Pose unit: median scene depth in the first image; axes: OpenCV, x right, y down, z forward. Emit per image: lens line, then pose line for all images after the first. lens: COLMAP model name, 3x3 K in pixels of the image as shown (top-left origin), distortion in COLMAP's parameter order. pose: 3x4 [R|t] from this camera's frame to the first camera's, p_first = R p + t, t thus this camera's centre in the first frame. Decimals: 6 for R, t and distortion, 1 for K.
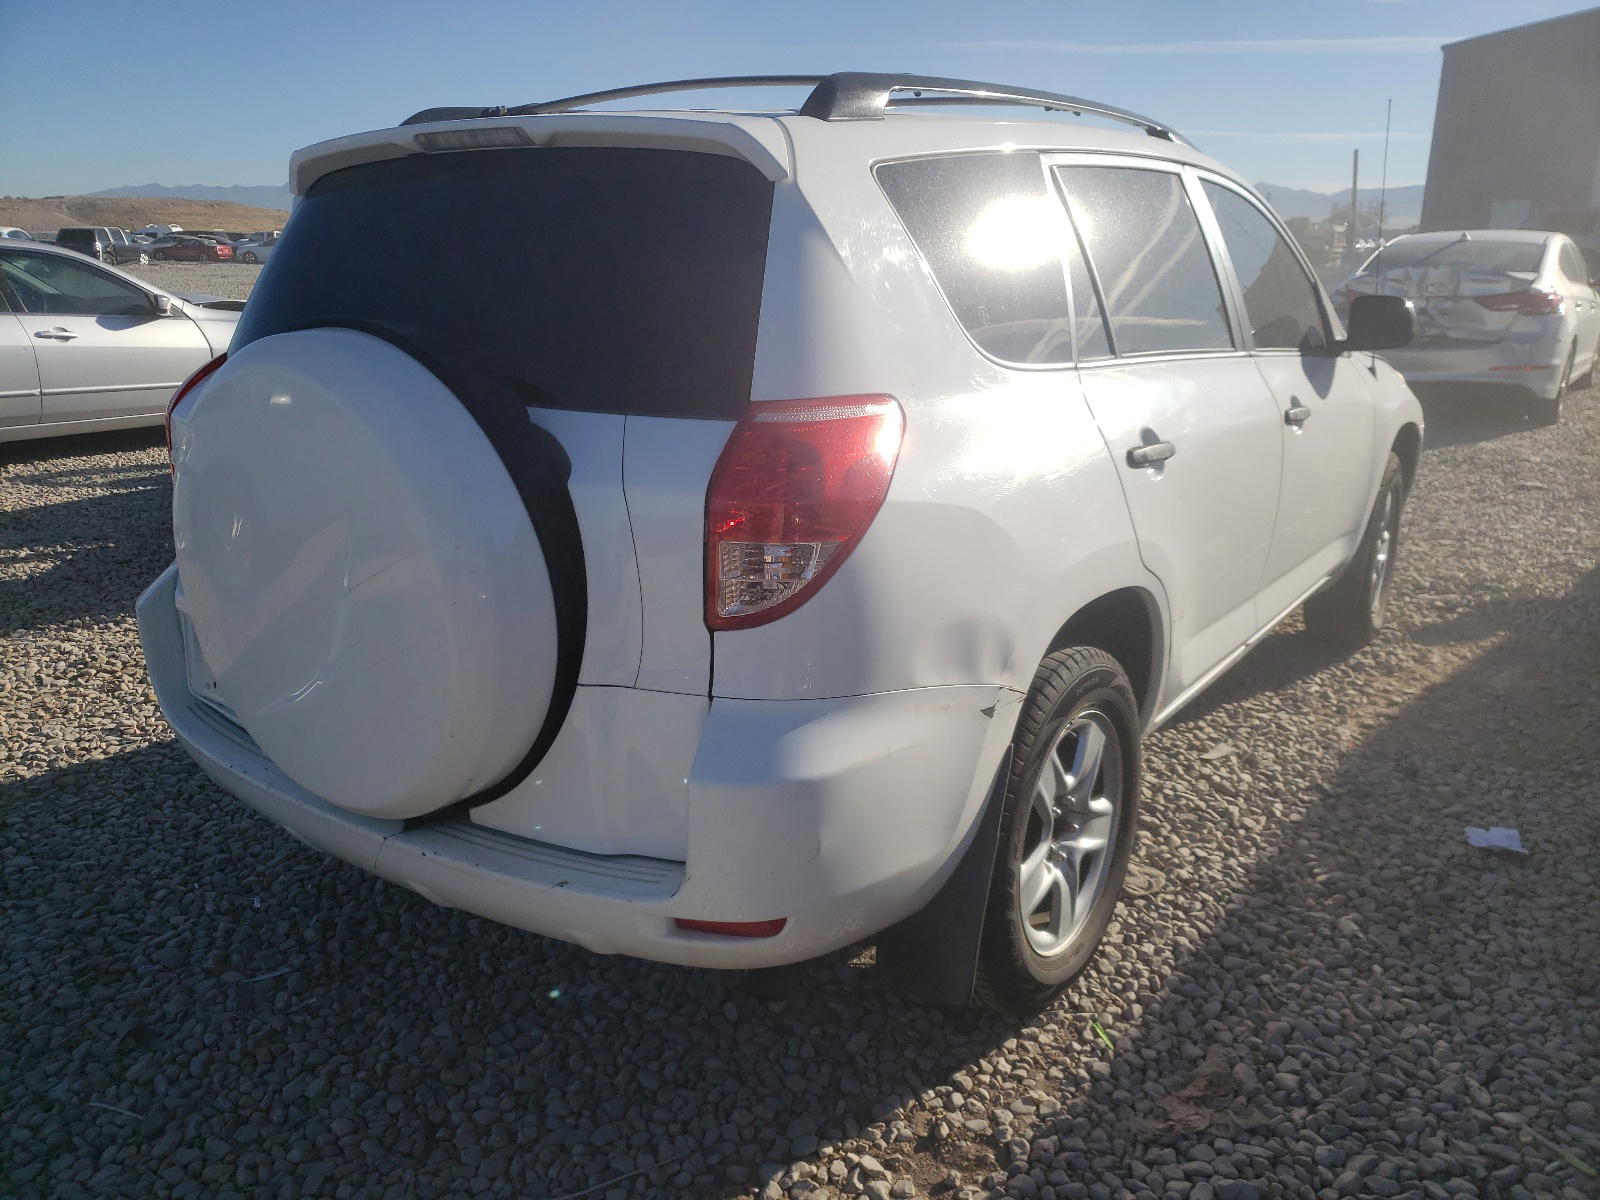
lens RADIAL K [[1255.8, 0, 800.0], [0, 1255.8, 600.0], [0, 0, 1]] dist [-0.040927, 0.082170]
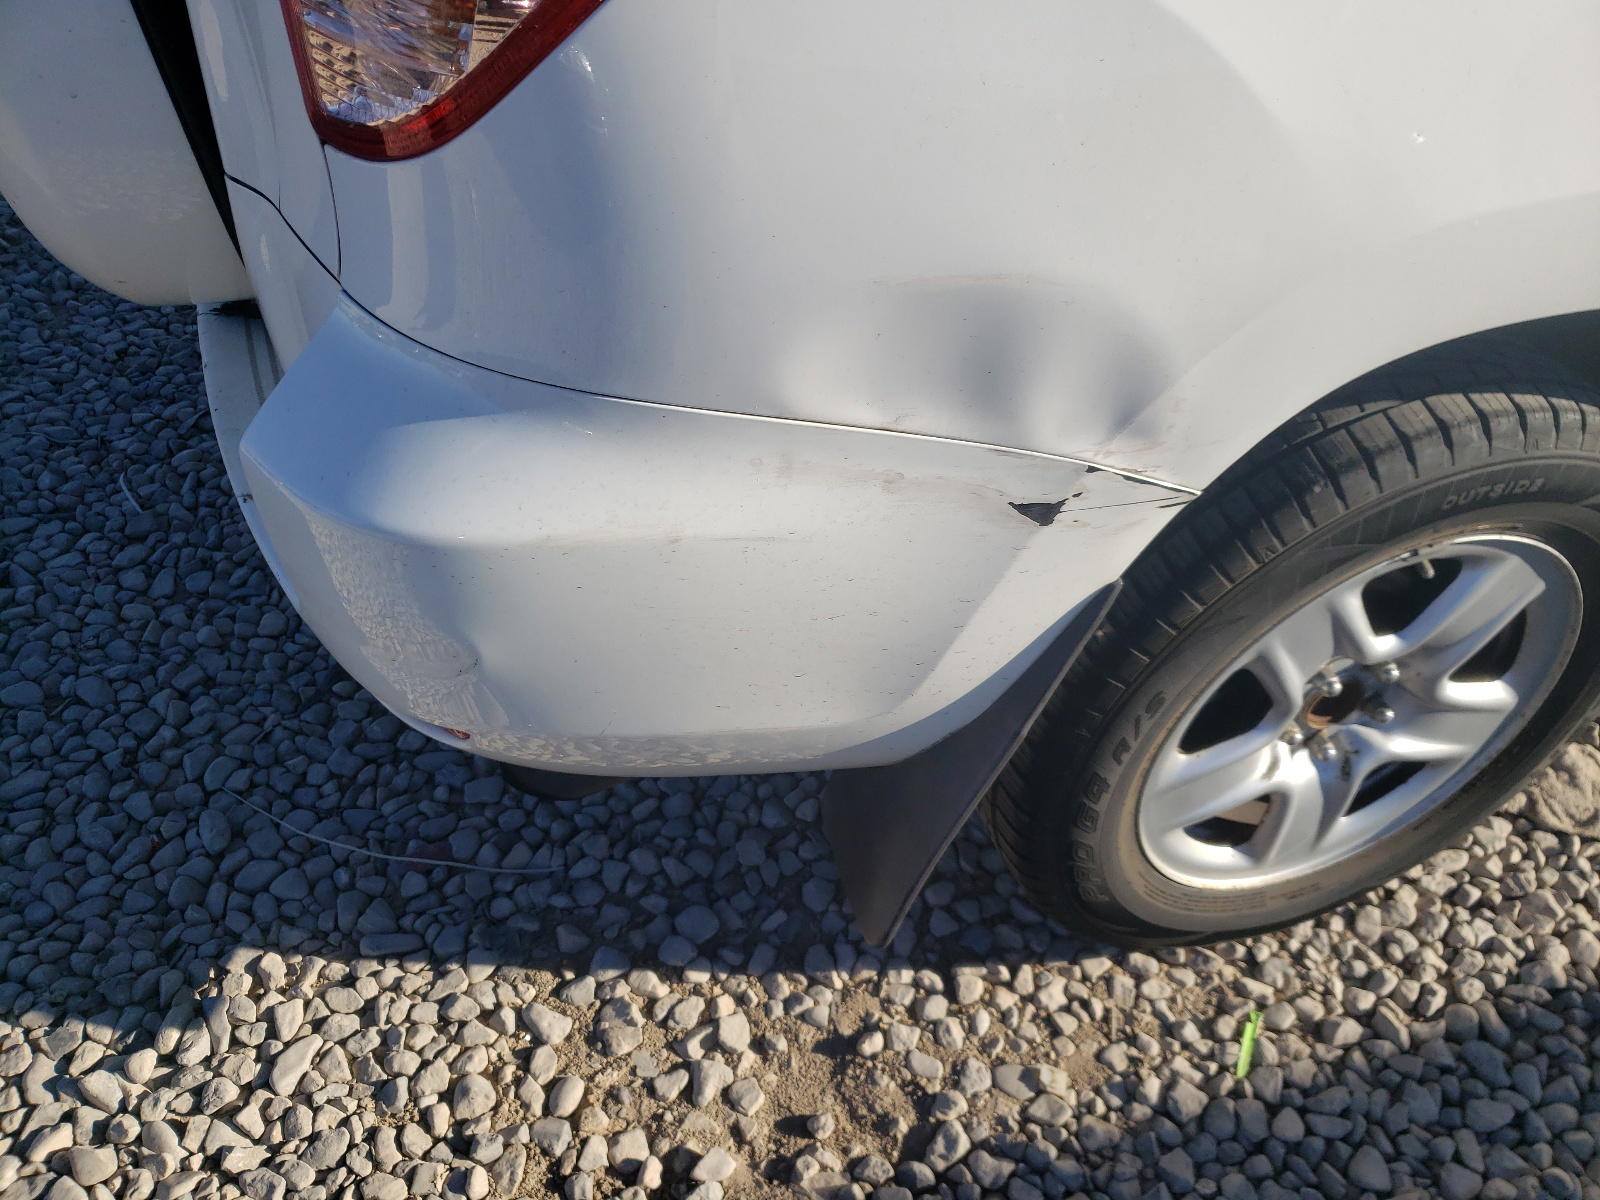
lens RADIAL K [[1255.8, 0, 800.0], [0, 1255.8, 600.0], [0, 0, 1]] dist [-0.040927, 0.082170]
pose [[0.805754, 0.430057, -0.407200, 0.232219], [-0.202113, 0.845942, 0.493491, -0.067390], [0.556697, -0.315332, 0.768540, 0.530340]]
